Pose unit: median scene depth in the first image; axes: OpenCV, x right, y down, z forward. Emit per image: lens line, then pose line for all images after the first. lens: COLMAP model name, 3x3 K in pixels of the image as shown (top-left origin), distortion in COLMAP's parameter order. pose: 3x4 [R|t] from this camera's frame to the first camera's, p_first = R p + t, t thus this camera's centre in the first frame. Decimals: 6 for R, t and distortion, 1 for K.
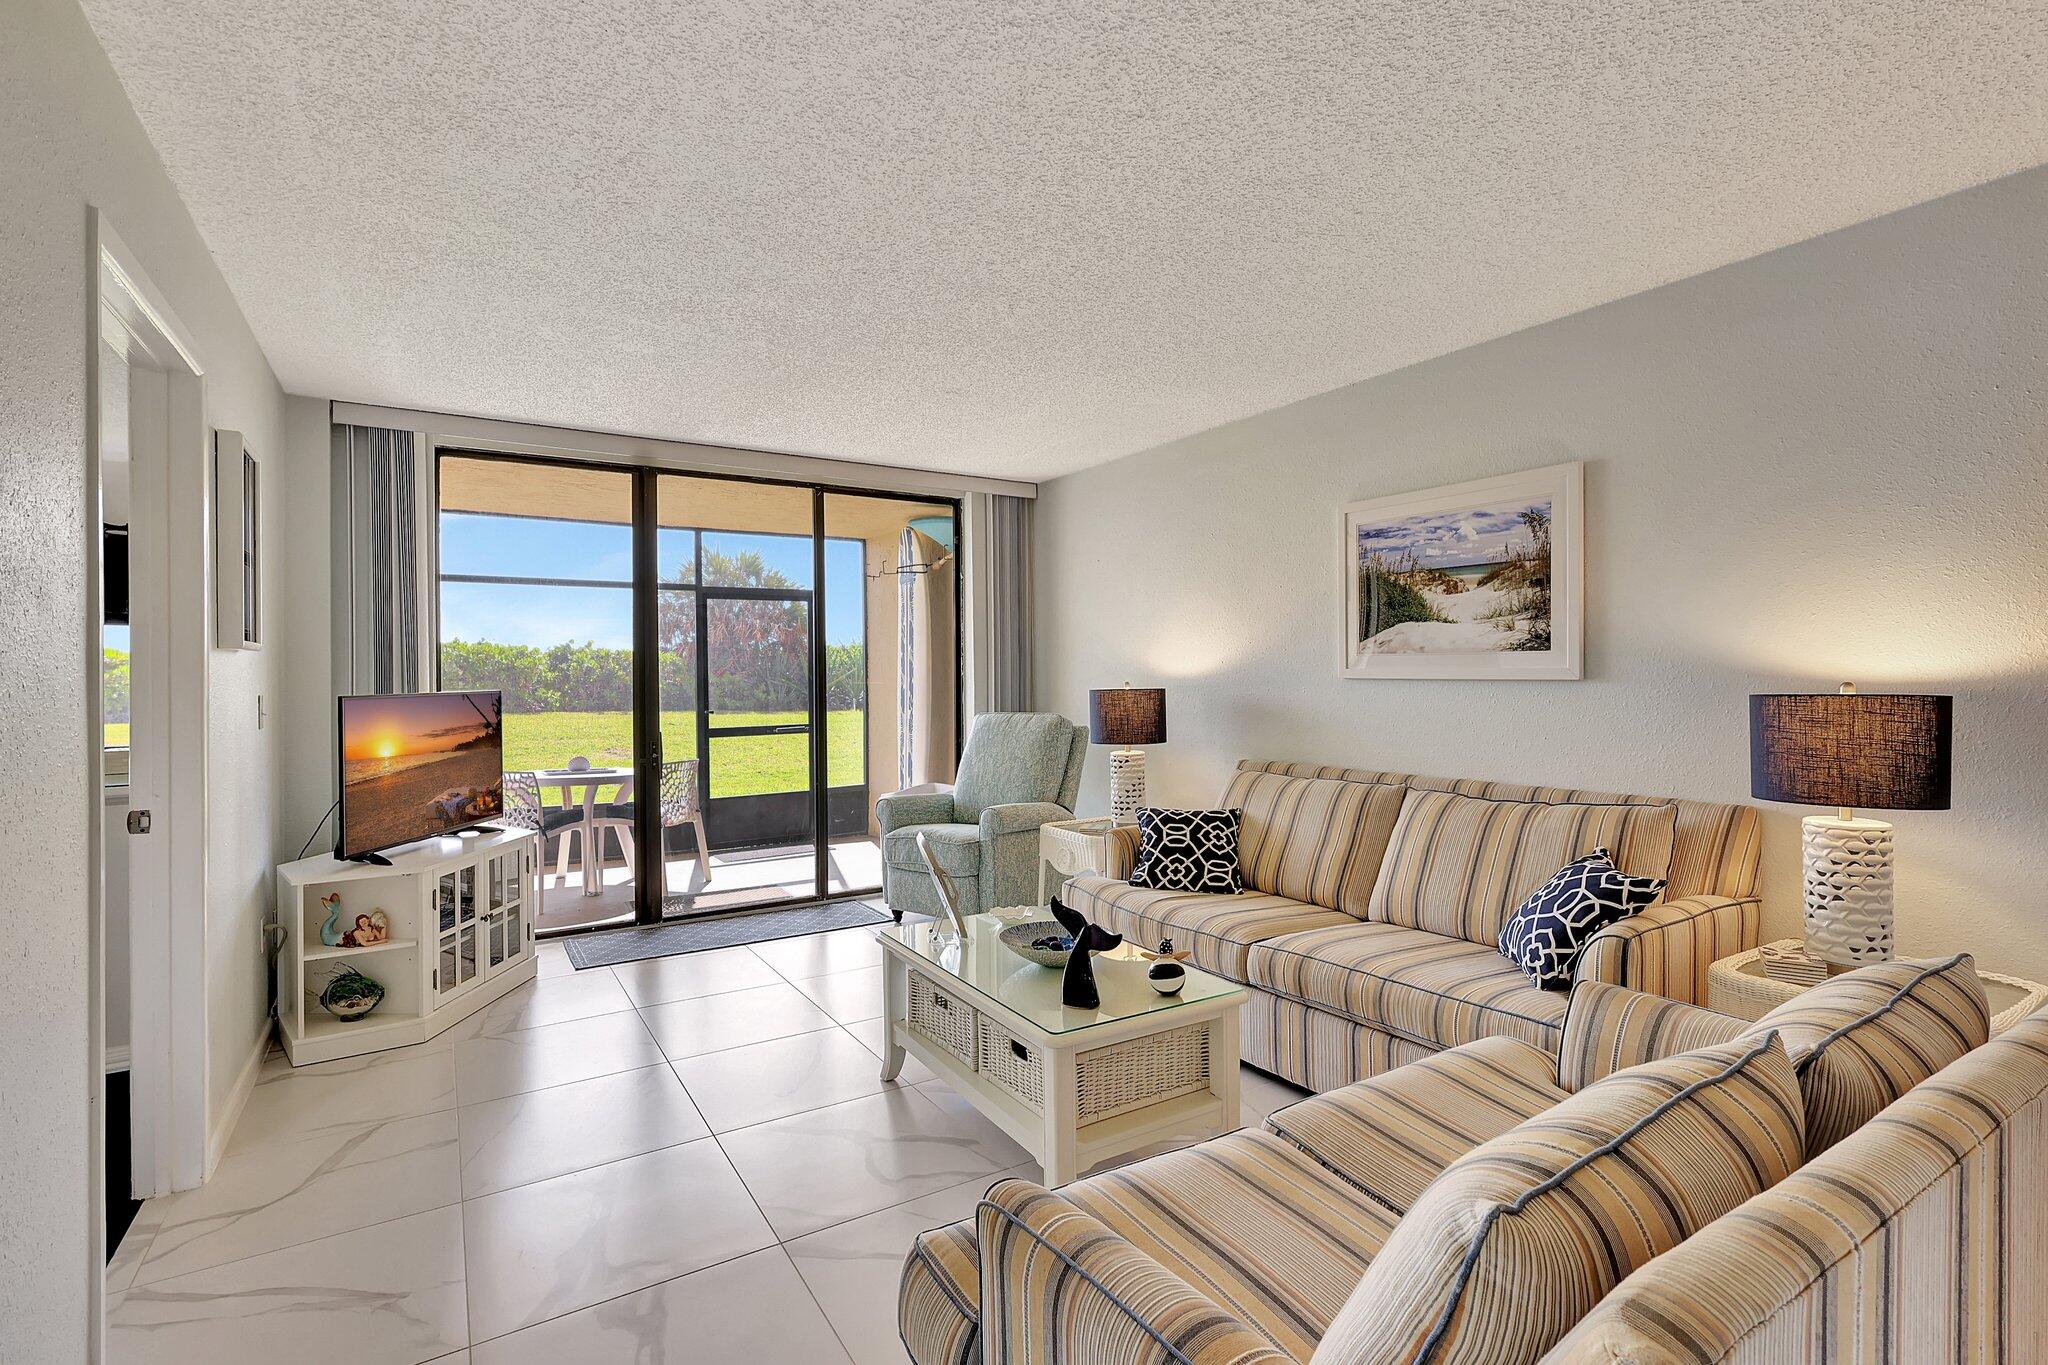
lens RADIAL K [[947.8, 0, 1024.0], [0, 947.8, 682.5], [0, 0, 1]] dist [0.001009, -0.000006]
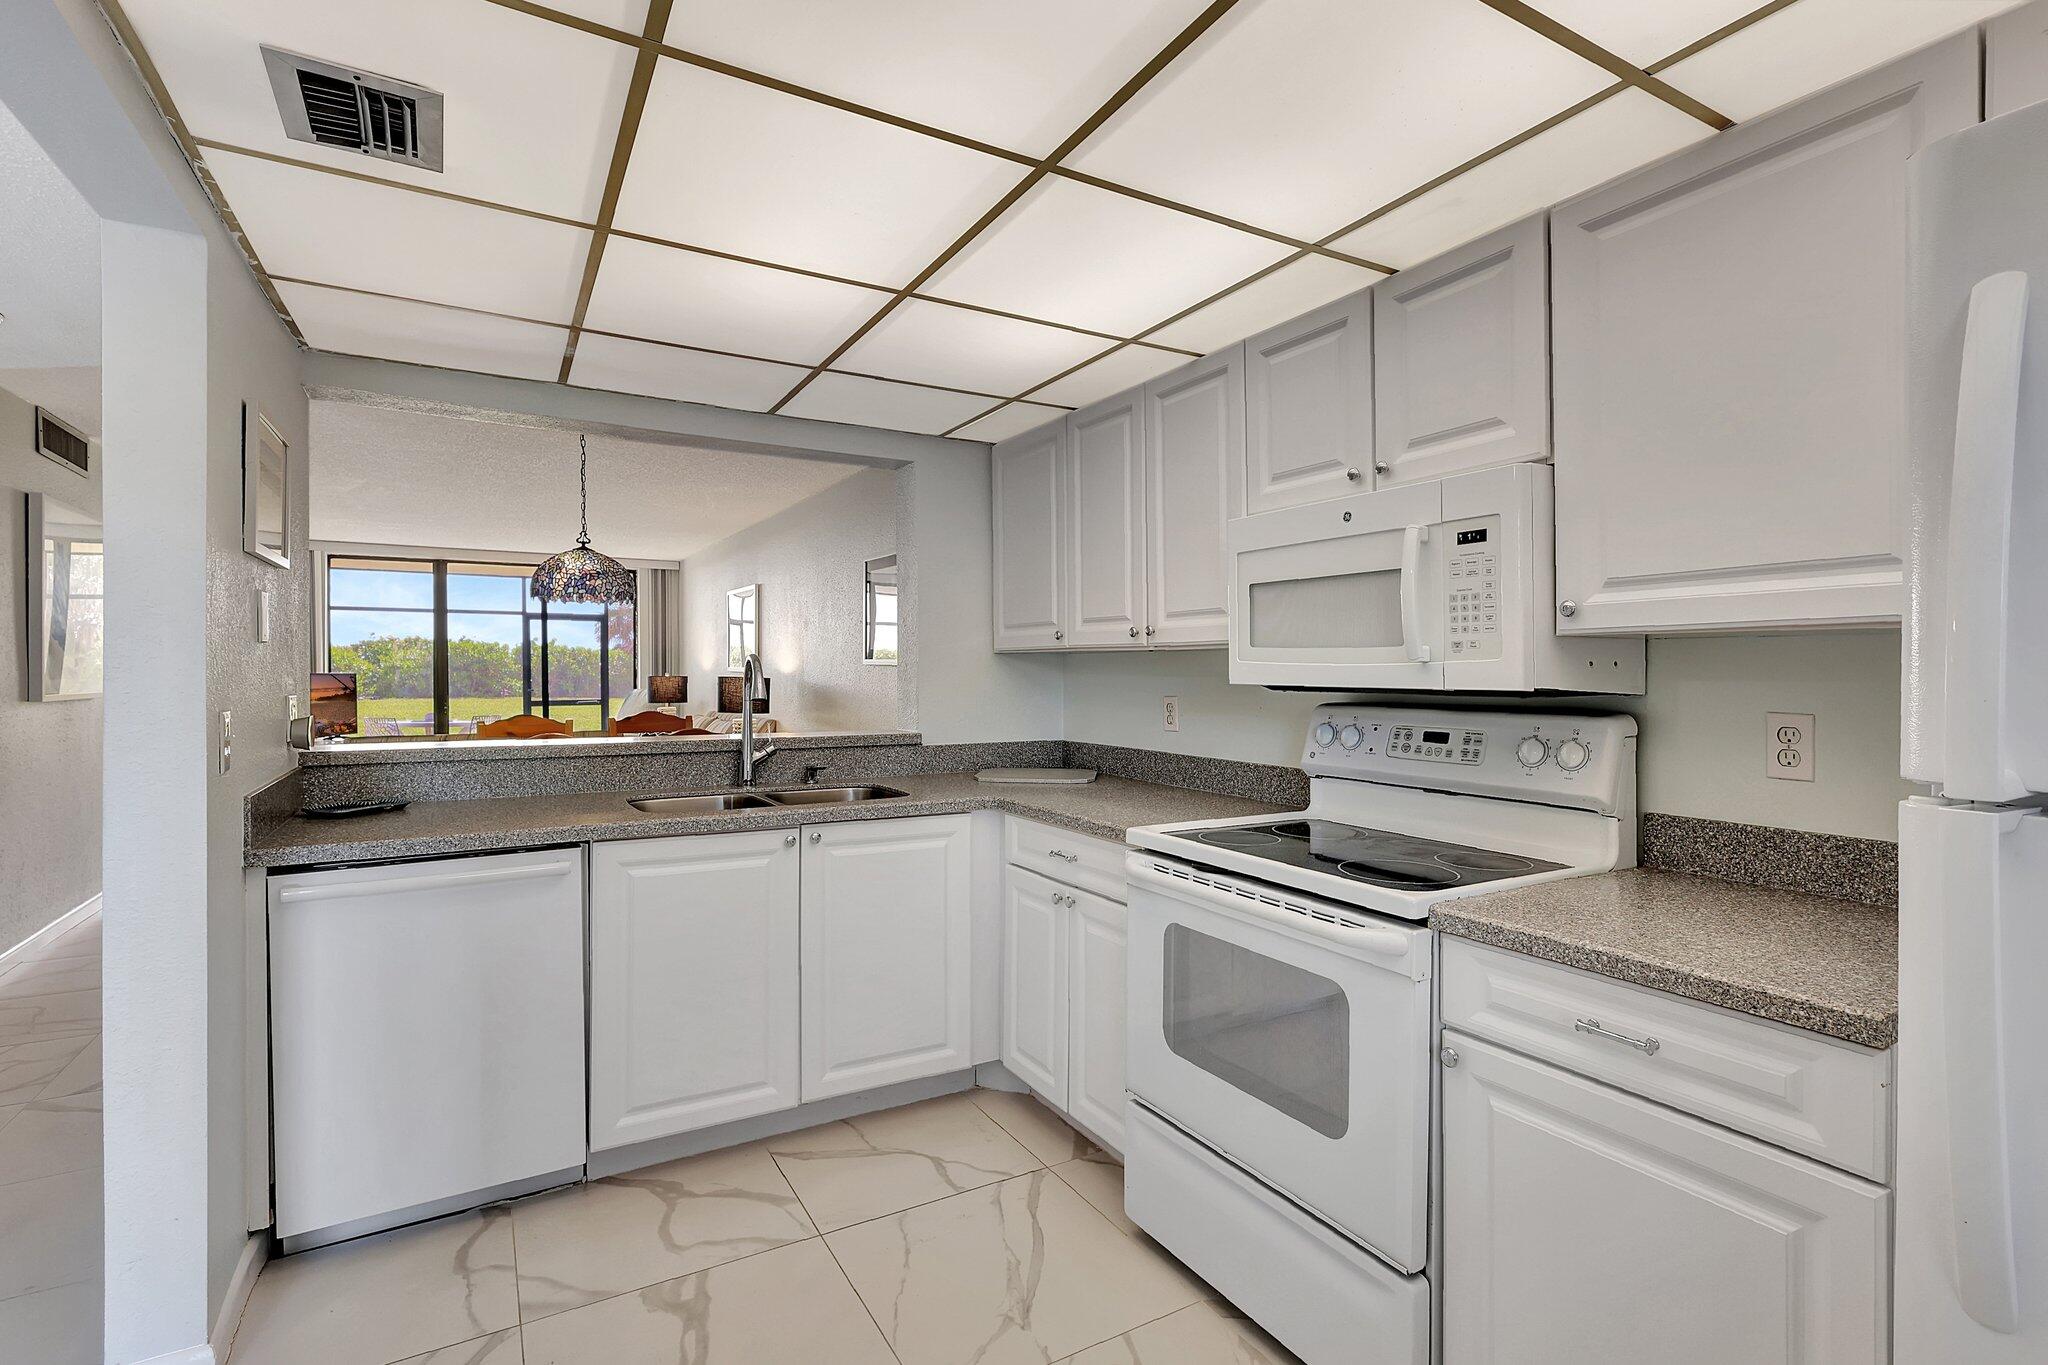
lens RADIAL K [[966.8, 0, 1024.0], [0, 966.8, 682.5], [0, 0, 1]] dist [0.001670, 0.017528]
pose [[0.999218, 0.013507, -0.037164, 0.956077], [-0.013459, 0.999908, 0.001551, 0.008335], [0.037181, -0.001050, 0.999308, -1.038205]]
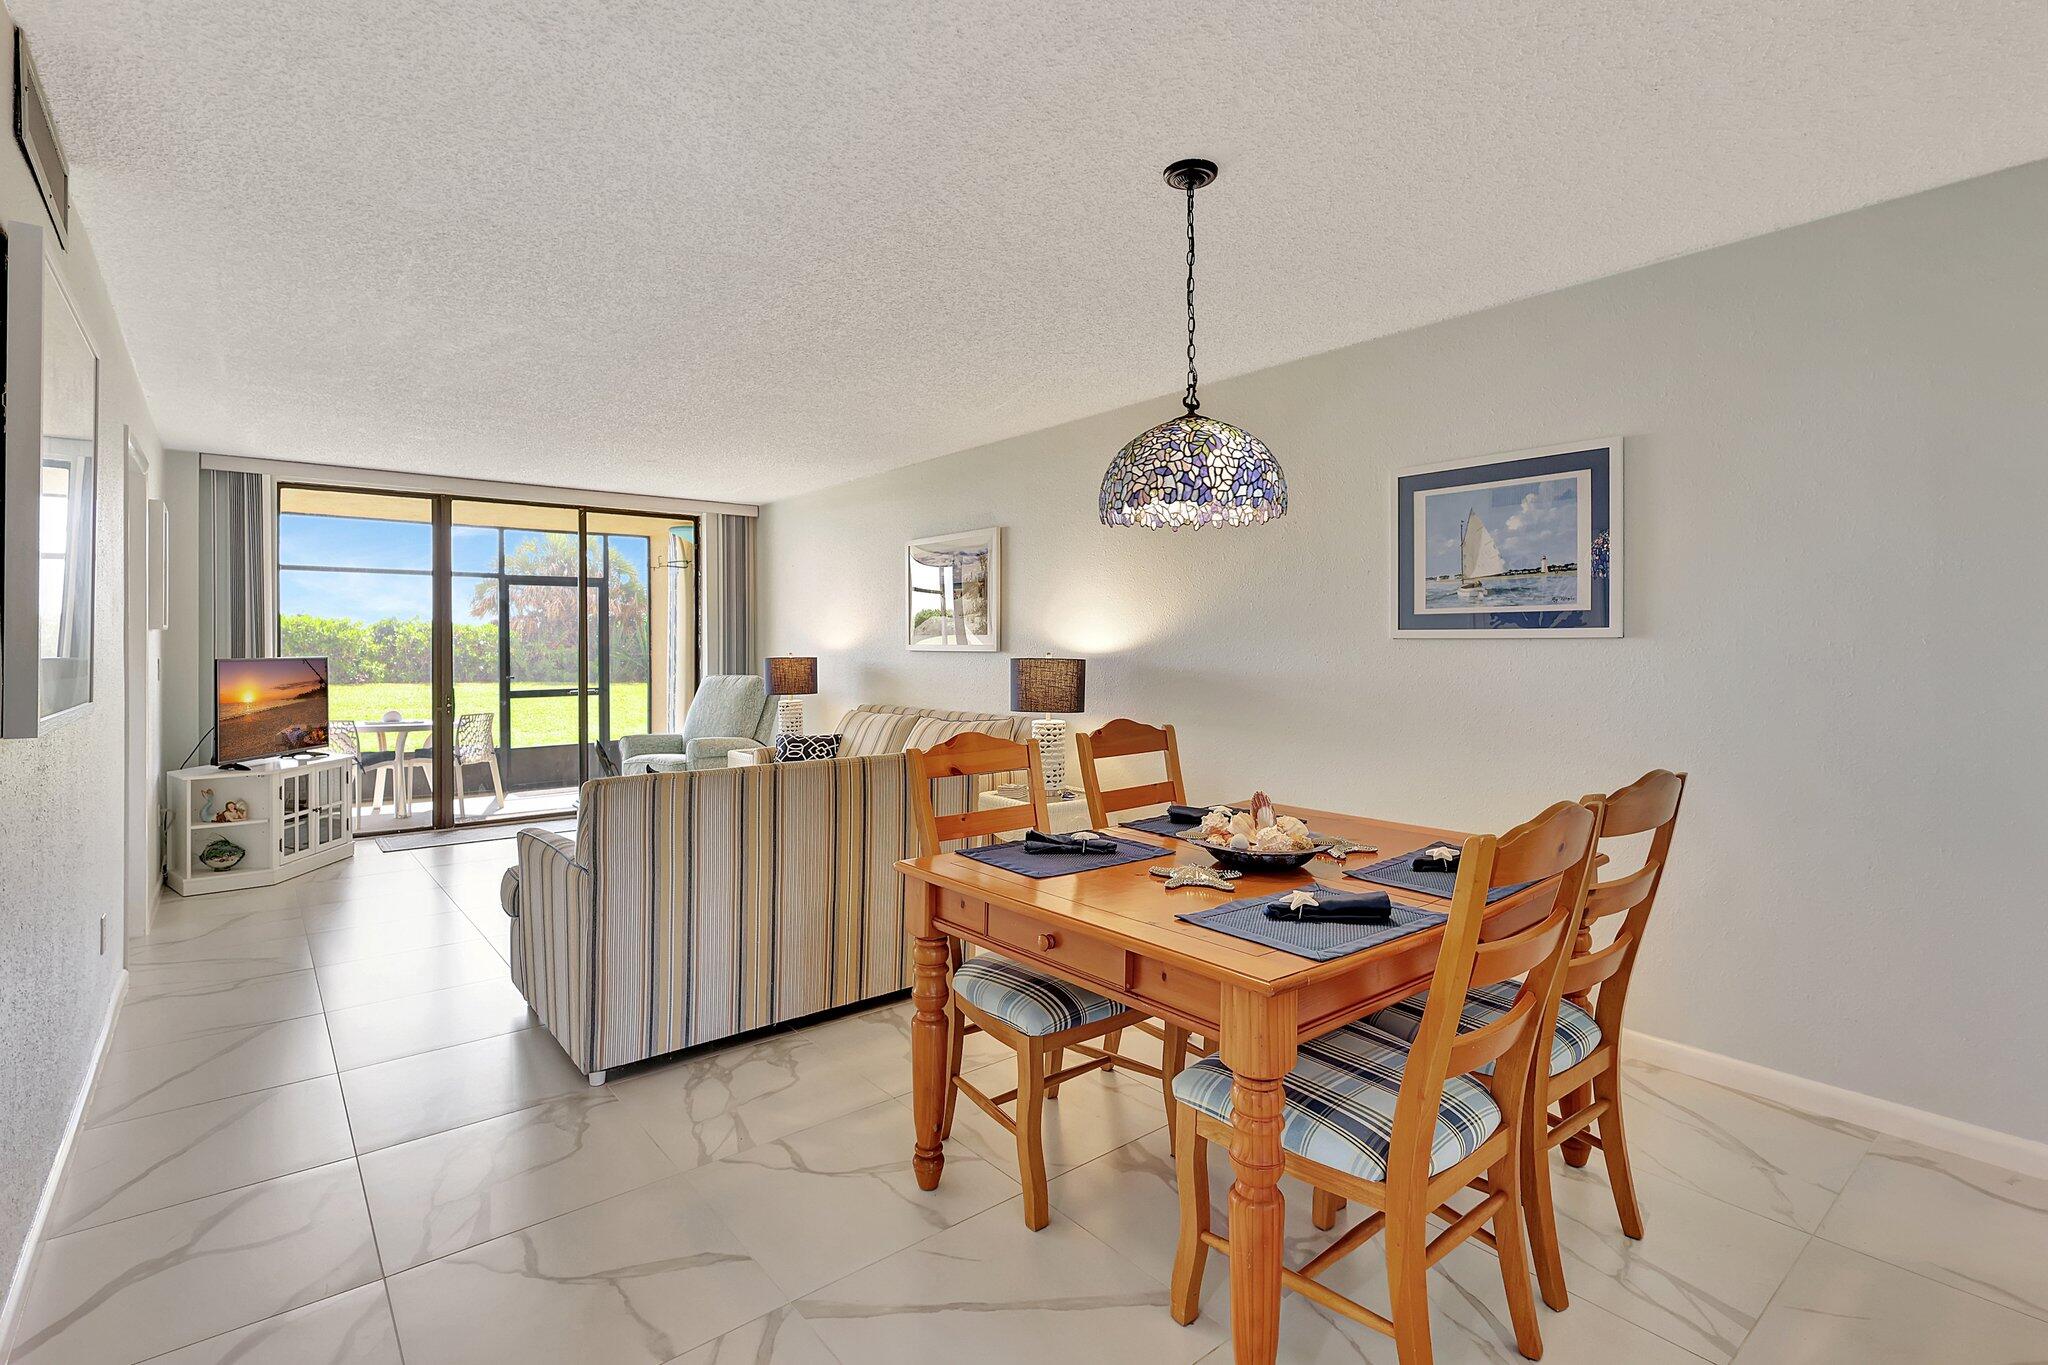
lens RADIAL K [[968.0, 0, 1023.2], [0, 968.0, 653.7], [0, 0, 1]] dist [0.004015, 0.000783]
pose [[0.992407, 0.003215, 0.122954, 0.288680], [-0.002785, 0.999989, -0.003674, 0.005565], [-0.122965, 0.003304, 0.992406, -0.542751]]
